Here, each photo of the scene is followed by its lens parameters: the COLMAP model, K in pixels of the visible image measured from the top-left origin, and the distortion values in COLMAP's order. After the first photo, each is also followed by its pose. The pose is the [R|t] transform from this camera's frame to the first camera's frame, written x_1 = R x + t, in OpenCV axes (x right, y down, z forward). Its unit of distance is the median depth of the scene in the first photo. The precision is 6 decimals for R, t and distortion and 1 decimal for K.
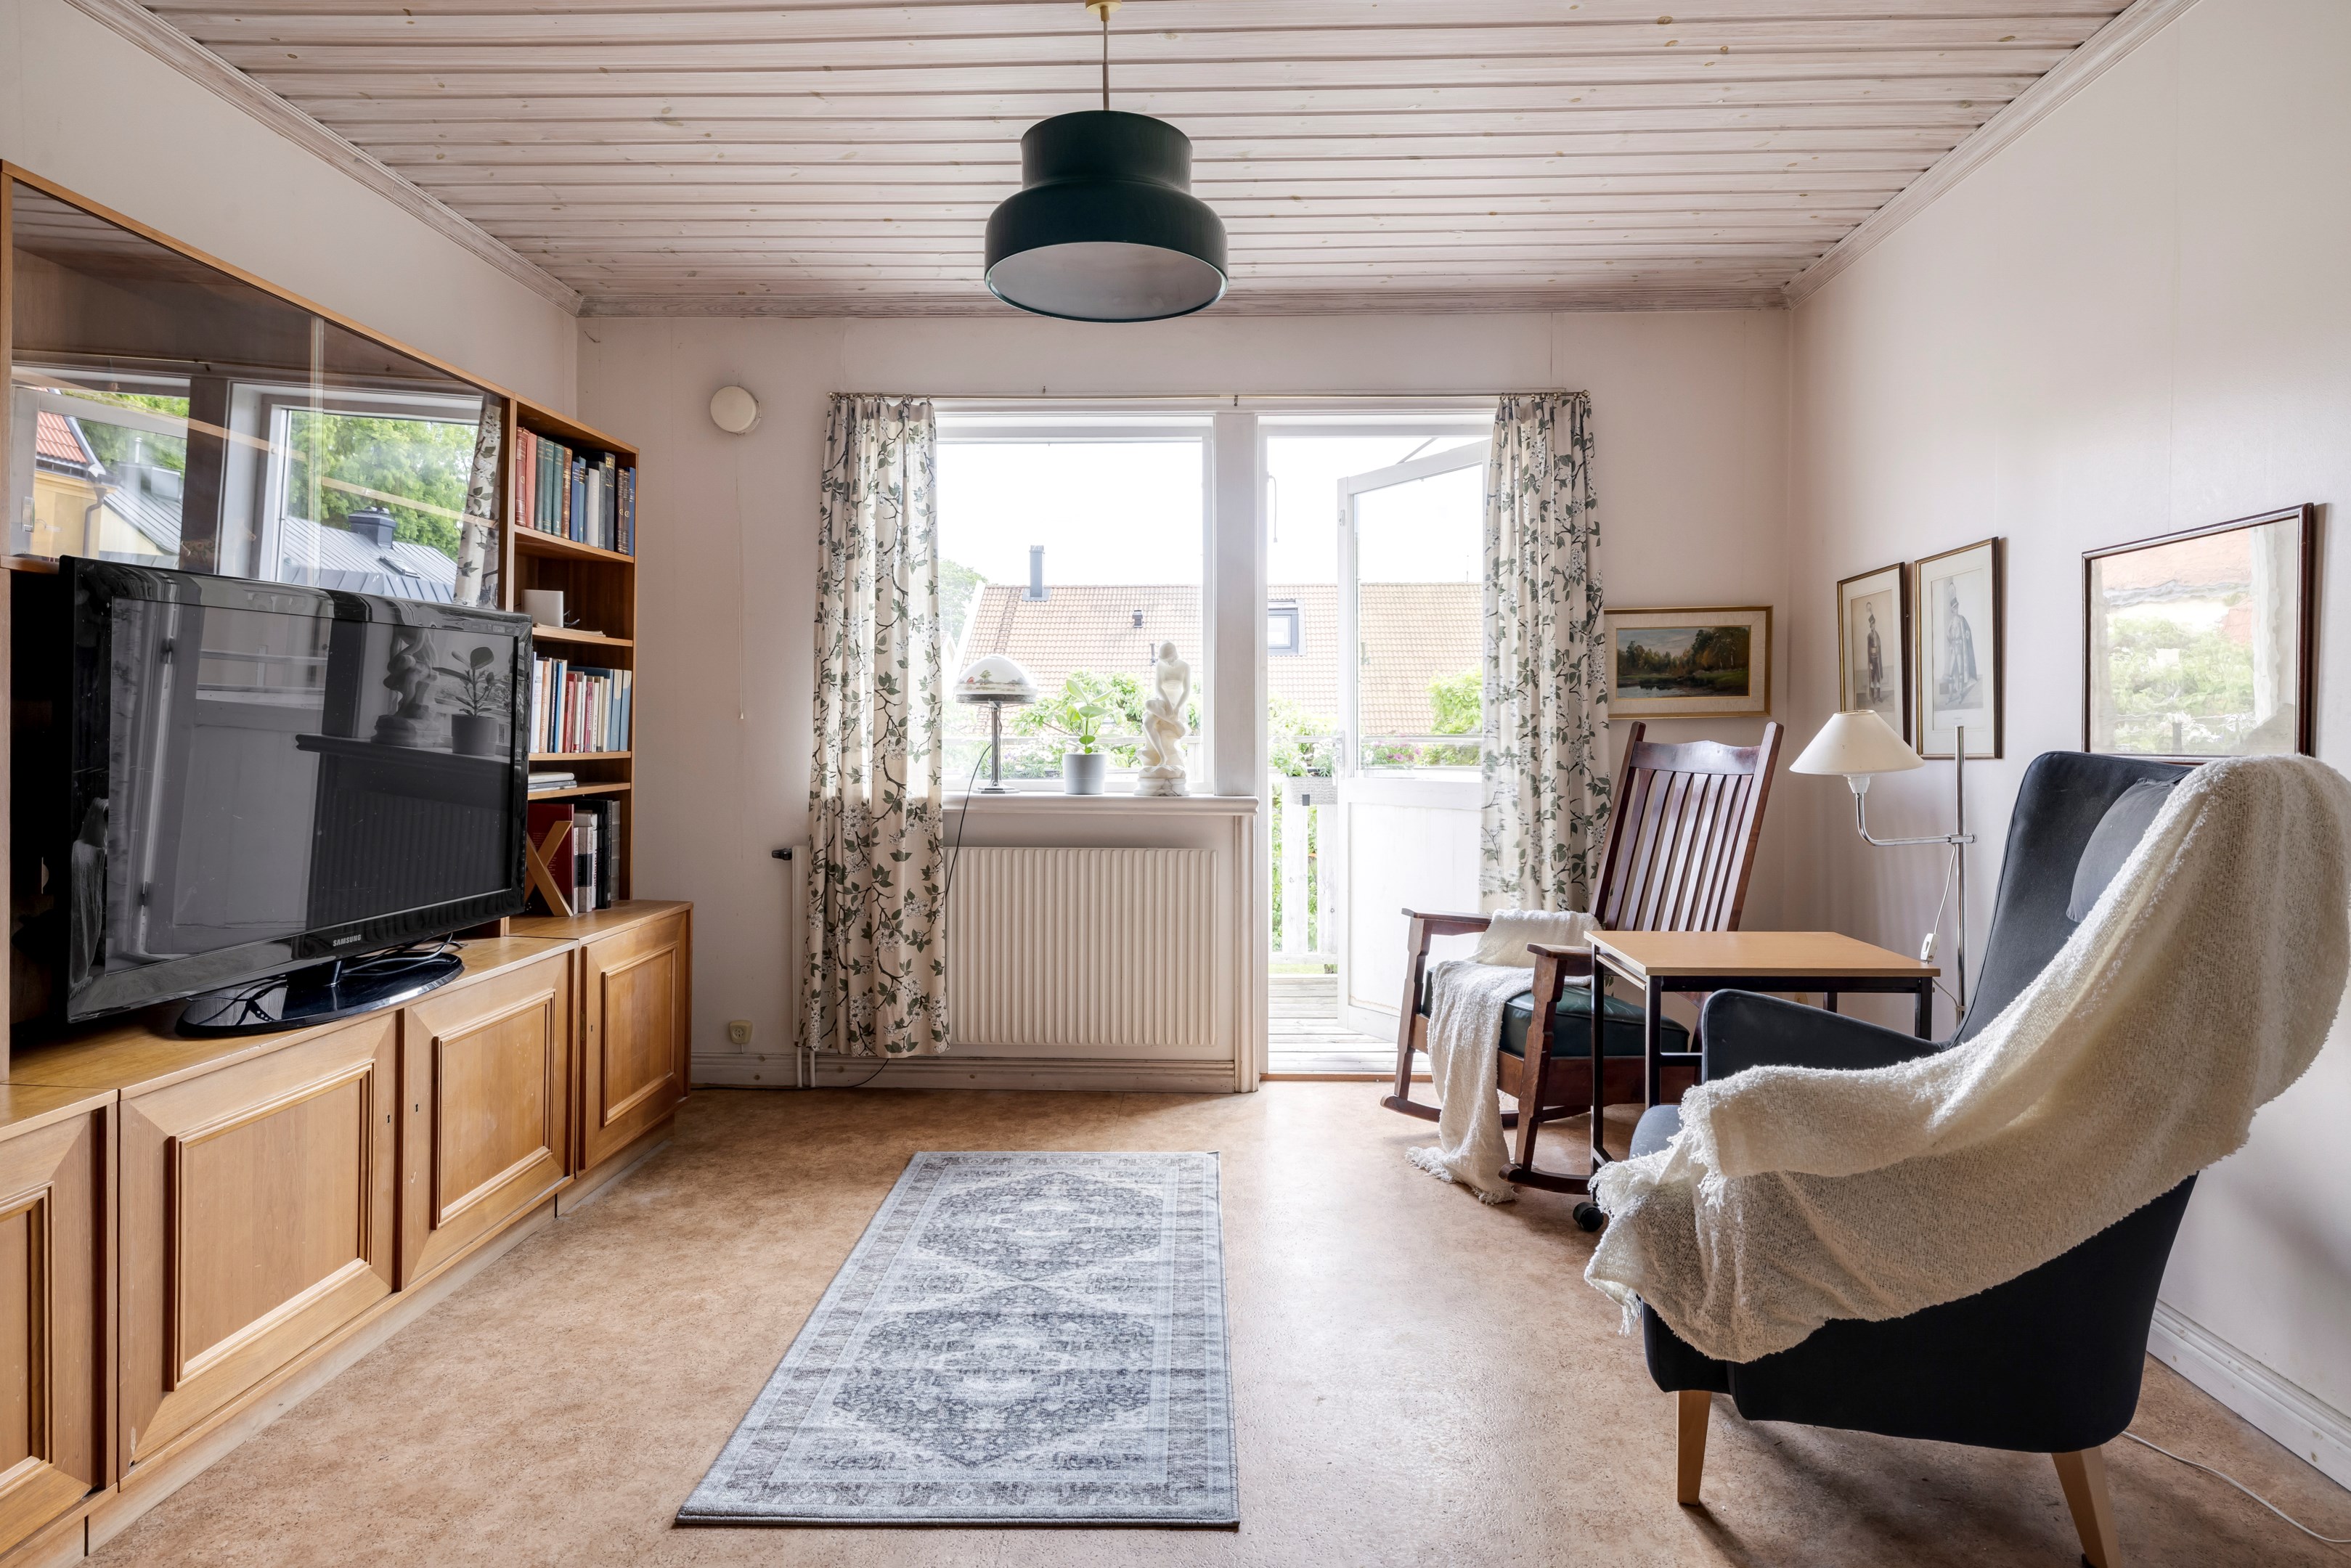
lens RADIAL K [[1497.7, 0, 1204.6], [0, 1497.7, 774.6], [0, 0, 1]] dist [-0.004284, 0.000184]
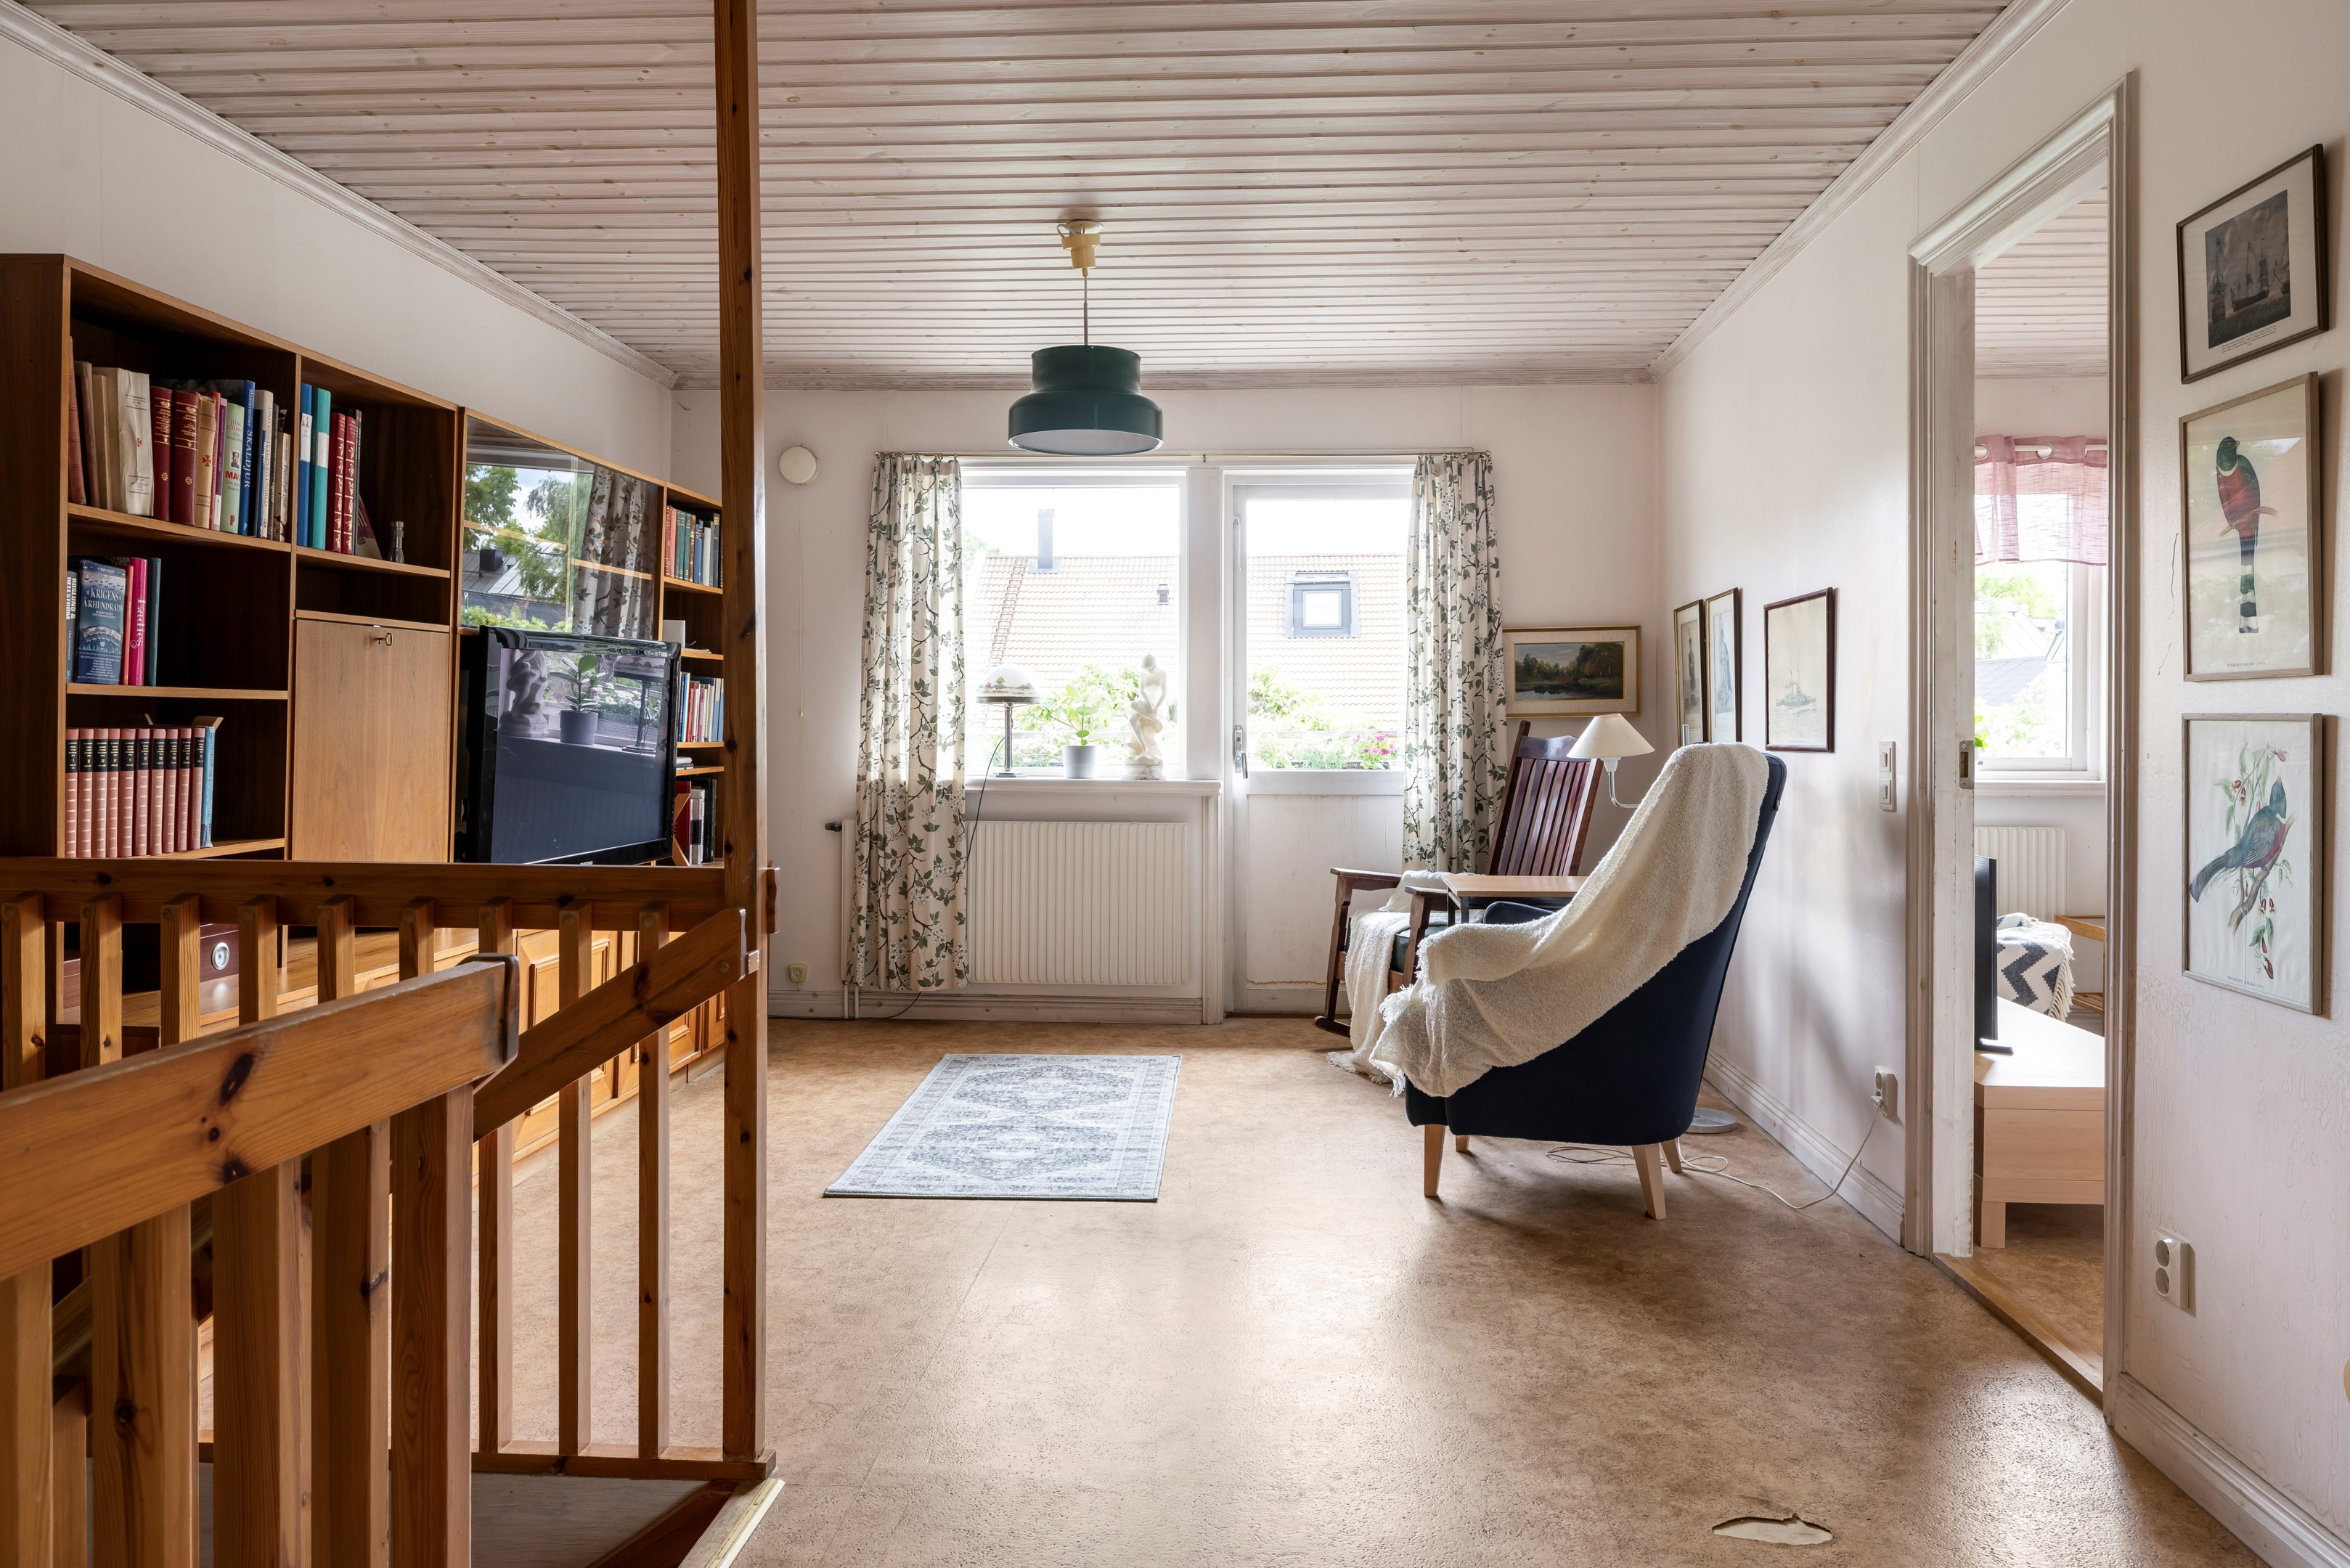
lens RADIAL K [[1733.4, 0, 1171.5], [0, 1733.4, 741.2], [0, 0, 1]] dist [0.003504, 0.000370]
pose [[0.999248, 0.002830, -0.038683, 0.050342], [-0.003603, 0.999795, -0.019922, 0.011052], [0.038619, 0.020046, 0.999053, -0.424040]]
